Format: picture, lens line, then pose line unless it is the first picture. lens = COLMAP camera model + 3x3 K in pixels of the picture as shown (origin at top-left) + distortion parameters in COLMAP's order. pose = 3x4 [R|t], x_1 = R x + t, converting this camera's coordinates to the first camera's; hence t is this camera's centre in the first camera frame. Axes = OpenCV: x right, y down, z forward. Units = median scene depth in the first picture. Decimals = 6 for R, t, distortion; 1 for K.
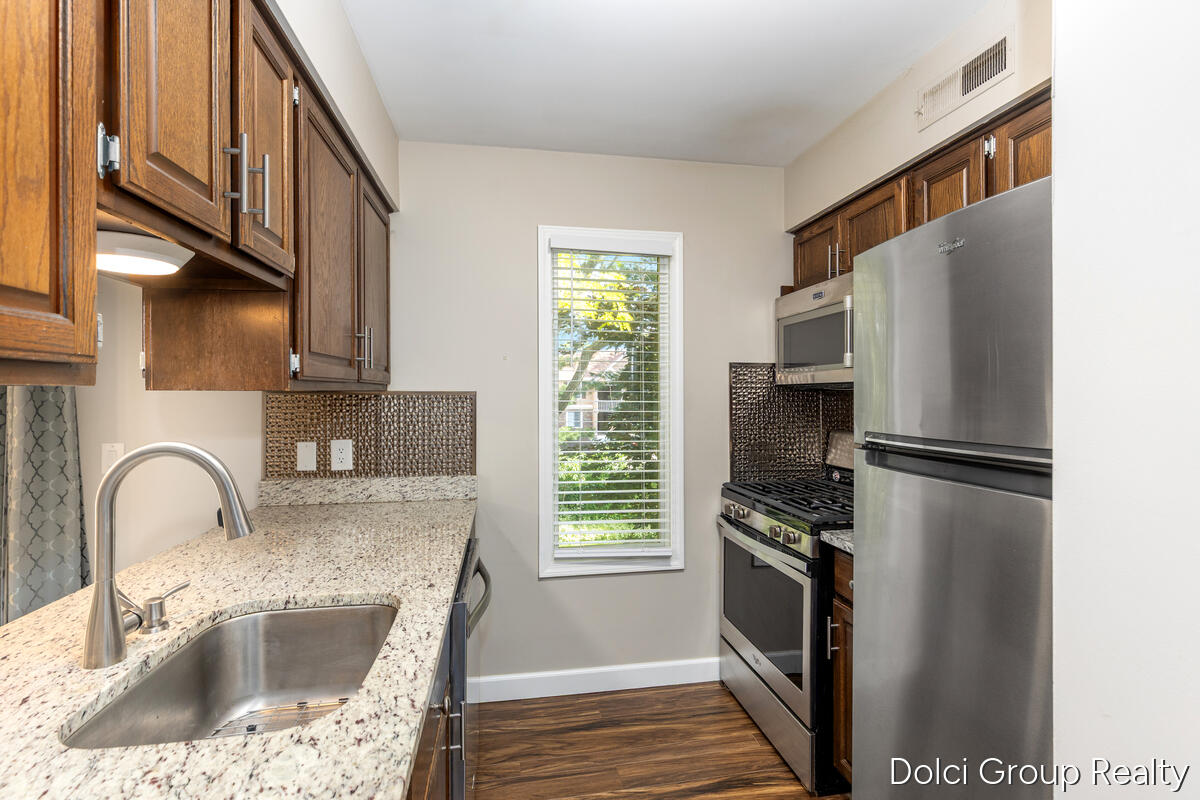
lens RADIAL K [[549.4, 0, 602.4], [0, 549.4, 393.2], [0, 0, 1]] dist [0.003460, -0.001873]
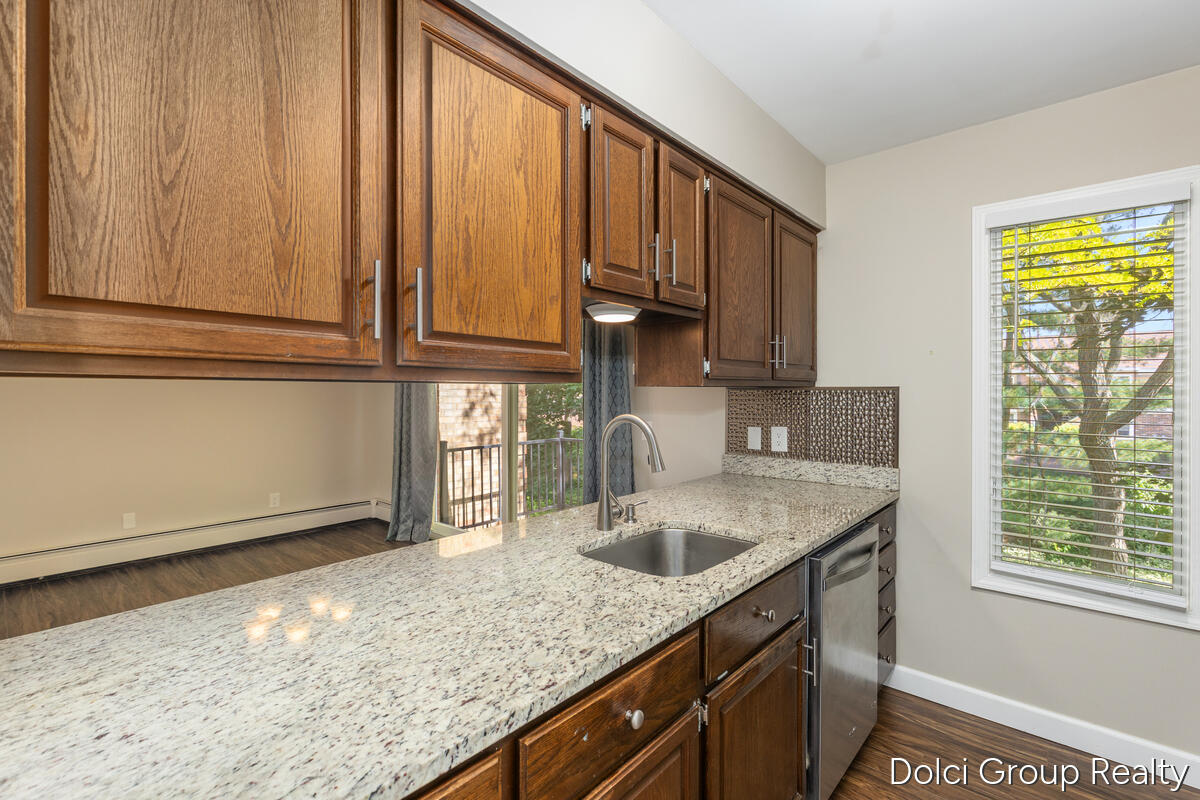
lens RADIAL K [[549.4, 0, 594.1], [0, 549.4, 395.7], [0, 0, 1]] dist [0.003460, -0.001873]
pose [[0.617302, 0.006093, -0.786703, 0.263345], [0.000094, 0.999969, 0.007819, 0.006370], [0.786727, -0.004901, 0.617282, -0.092883]]
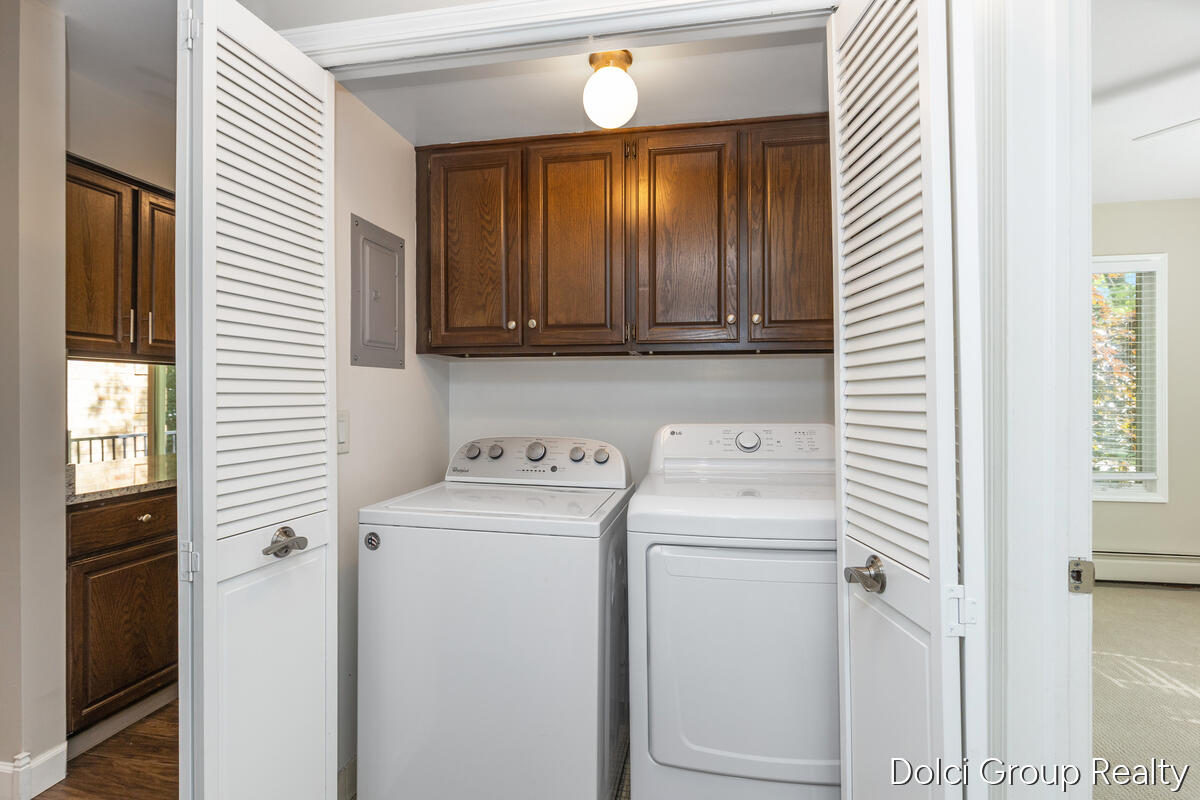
lens RADIAL K [[583.3, 0, 594.9], [0, 583.3, 391.3], [0, 0, 1]] dist [0.013683, 0.000624]
pose [[0.930625, -0.009122, -0.365861, 1.107784], [0.006298, 0.999940, -0.008911, 0.078530], [0.365921, 0.005989, 0.930627, -0.729152]]
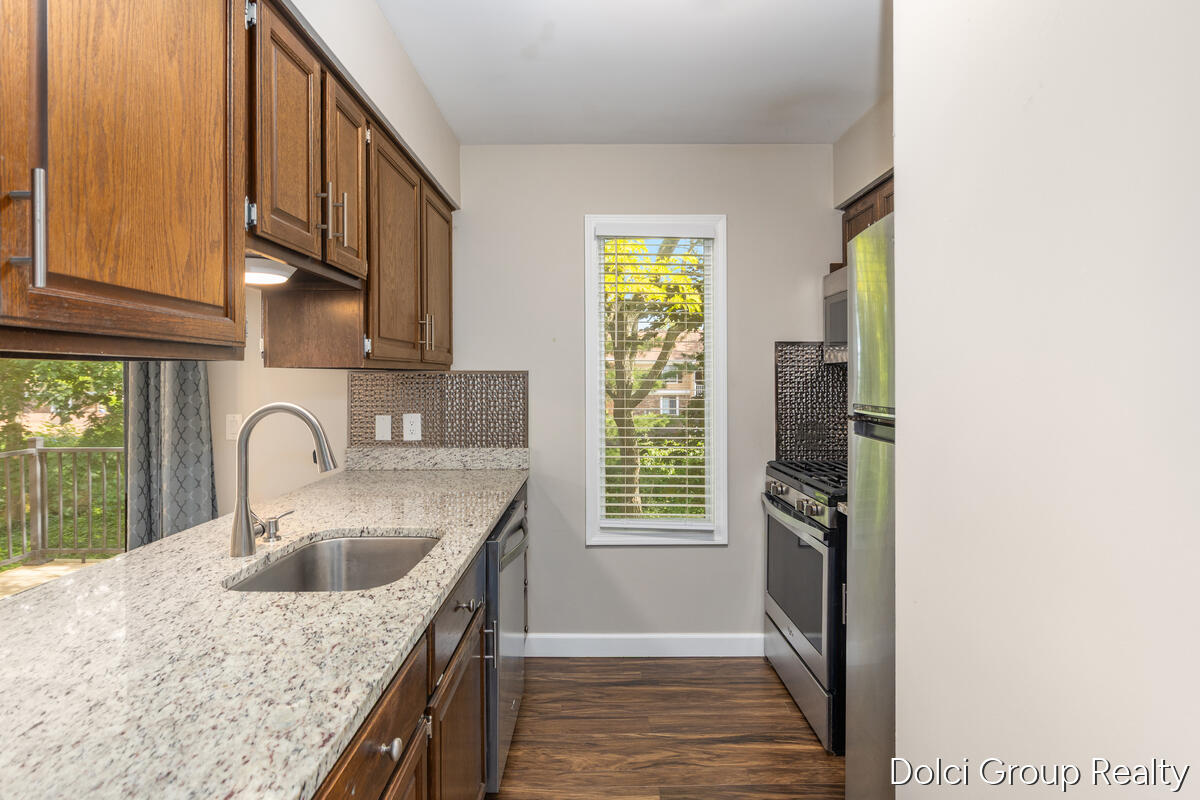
lens RADIAL K [[613.8, 0, 605.3], [0, 613.8, 379.2], [0, 0, 1]] dist [-0.002479, -0.002041]
pose [[0.986462, -0.001033, -0.163987, 0.139223], [0.001442, 0.999996, 0.002373, 0.012627], [0.163984, -0.002577, 0.986460, -0.200289]]
